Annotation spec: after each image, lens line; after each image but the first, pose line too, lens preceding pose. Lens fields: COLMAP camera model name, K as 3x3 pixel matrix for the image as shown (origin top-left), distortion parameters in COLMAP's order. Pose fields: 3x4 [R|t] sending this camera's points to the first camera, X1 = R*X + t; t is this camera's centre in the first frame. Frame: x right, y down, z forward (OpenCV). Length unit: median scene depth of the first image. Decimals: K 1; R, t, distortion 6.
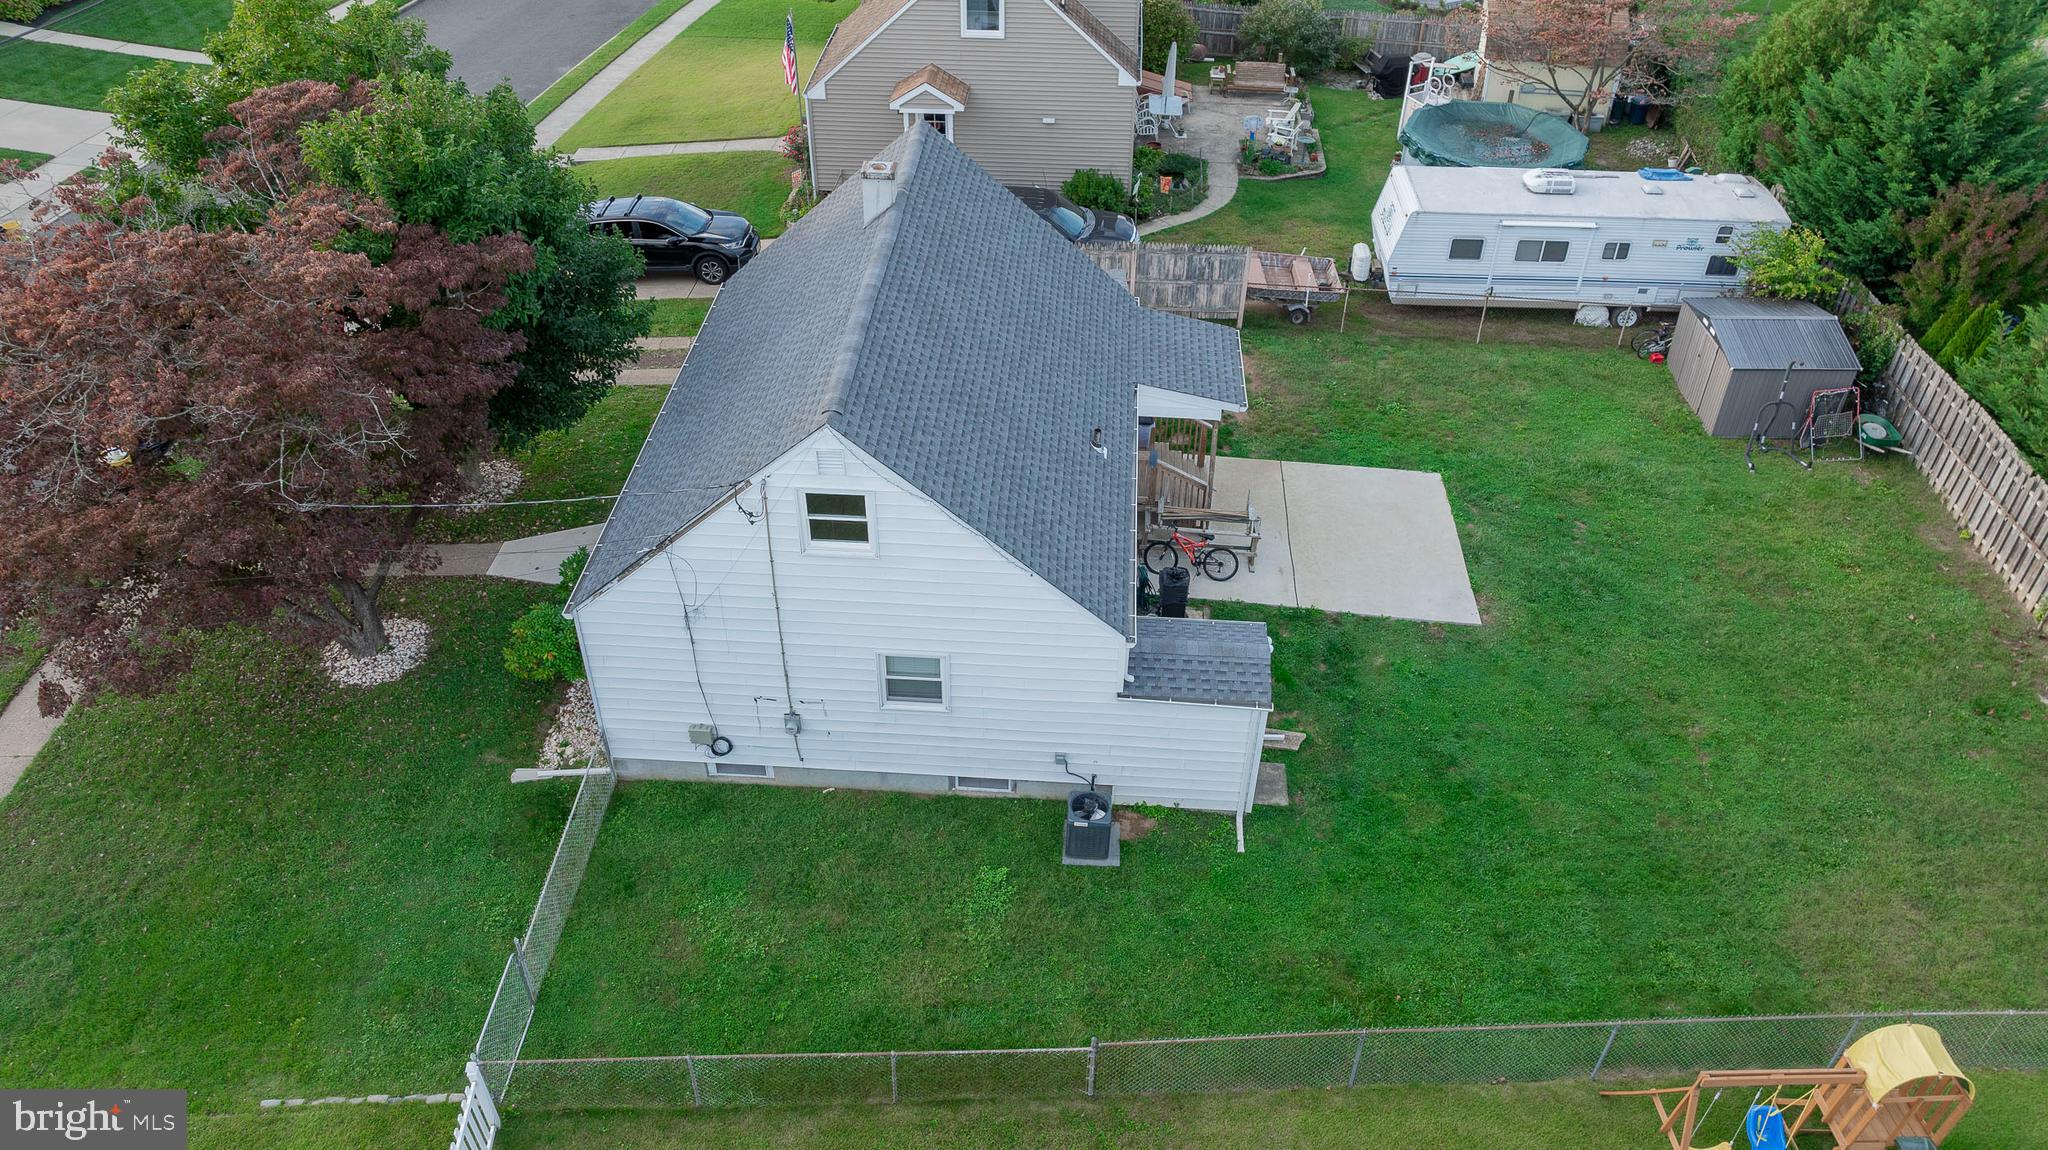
lens RADIAL K [[1445.6, 0, 1024.0], [0, 1445.6, 575.0], [0, 0, 1]] dist [-0.022428, 0.003267]
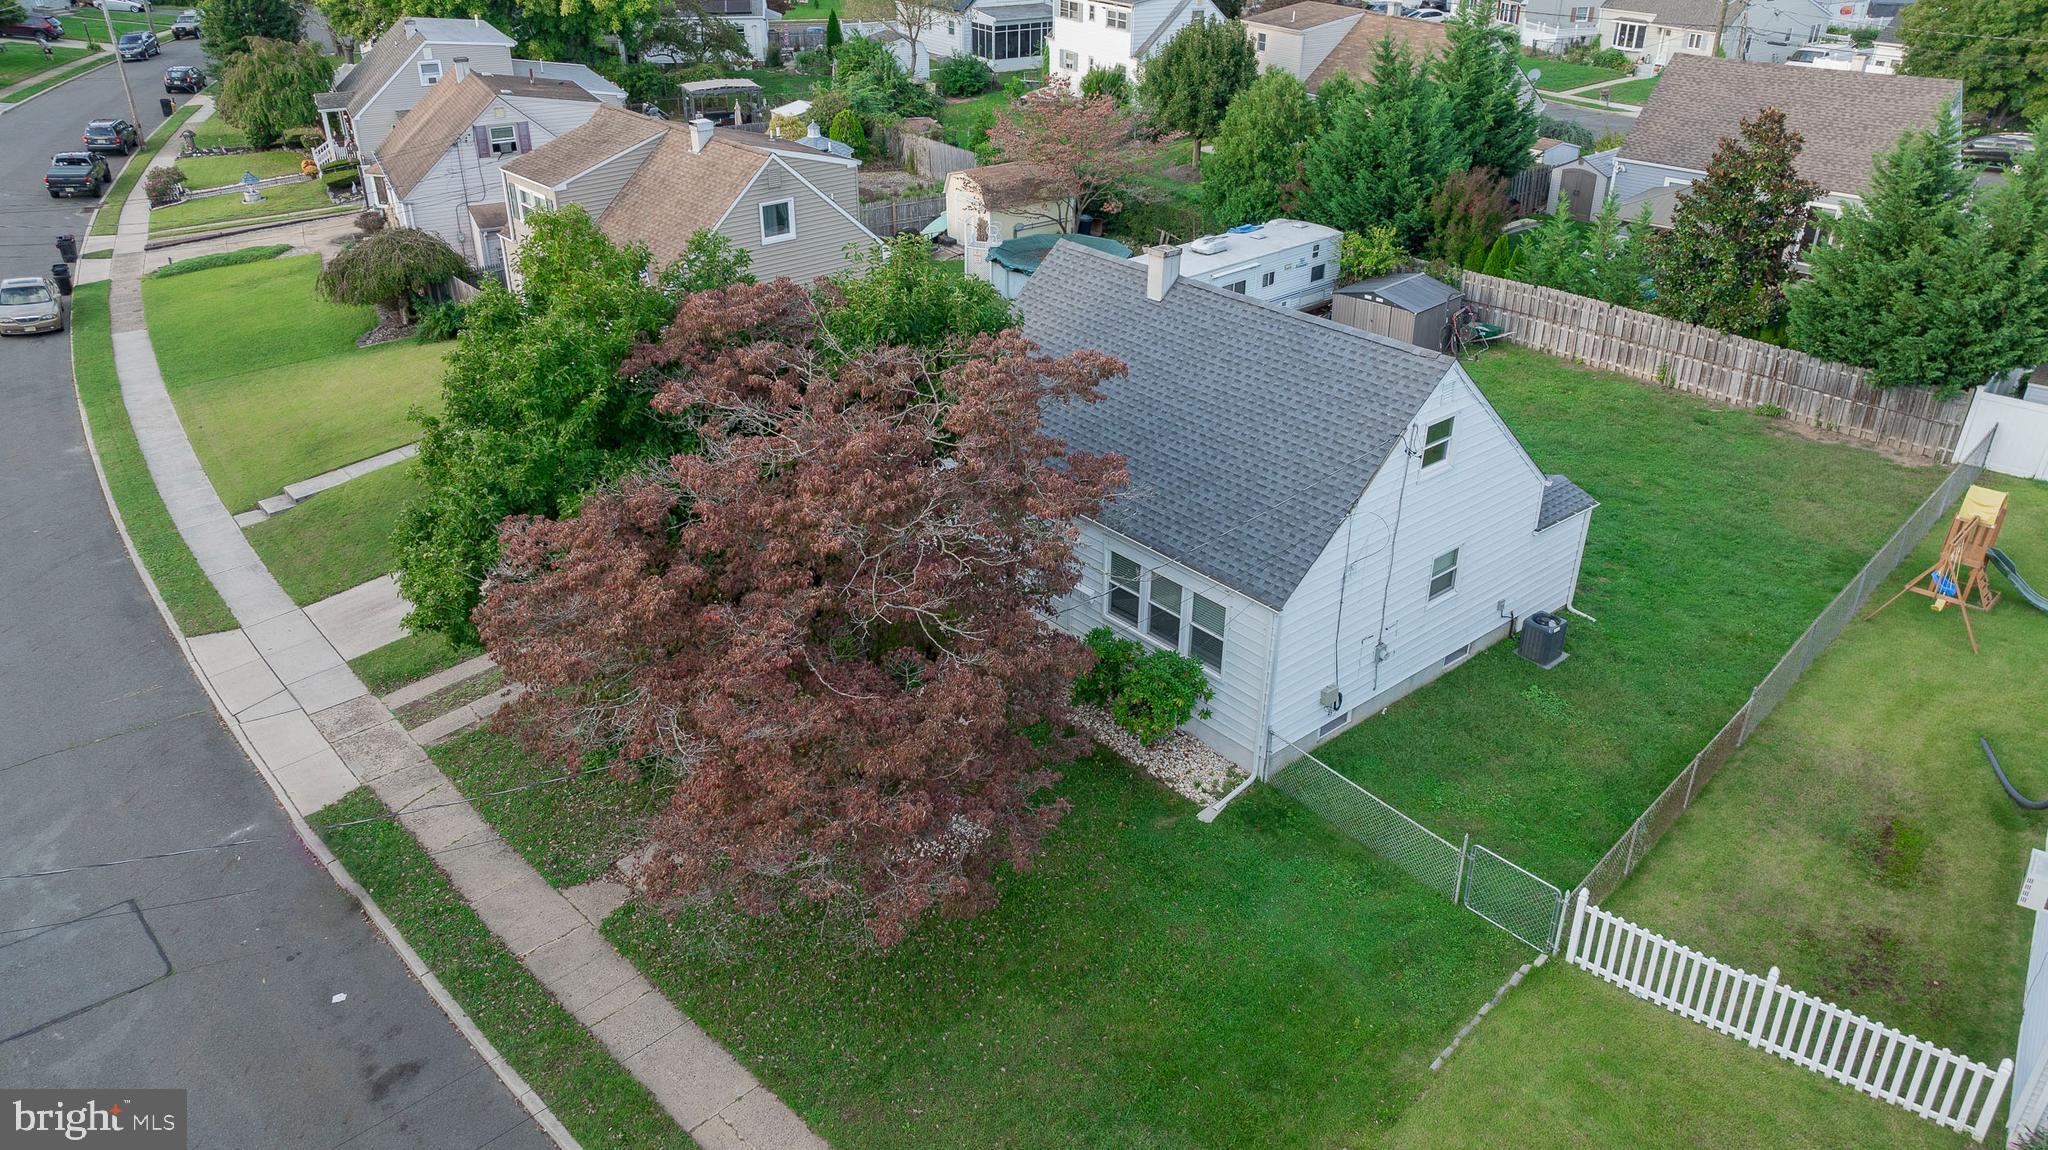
lens RADIAL K [[1445.6, 0, 1024.0], [0, 1445.6, 575.0], [0, 0, 1]] dist [-0.022428, 0.003267]
pose [[0.716087, -0.333074, 0.613418, -0.831864], [0.442514, 0.896262, -0.029925, -0.039502], [-0.539816, 0.292875, 0.789191, 0.139295]]
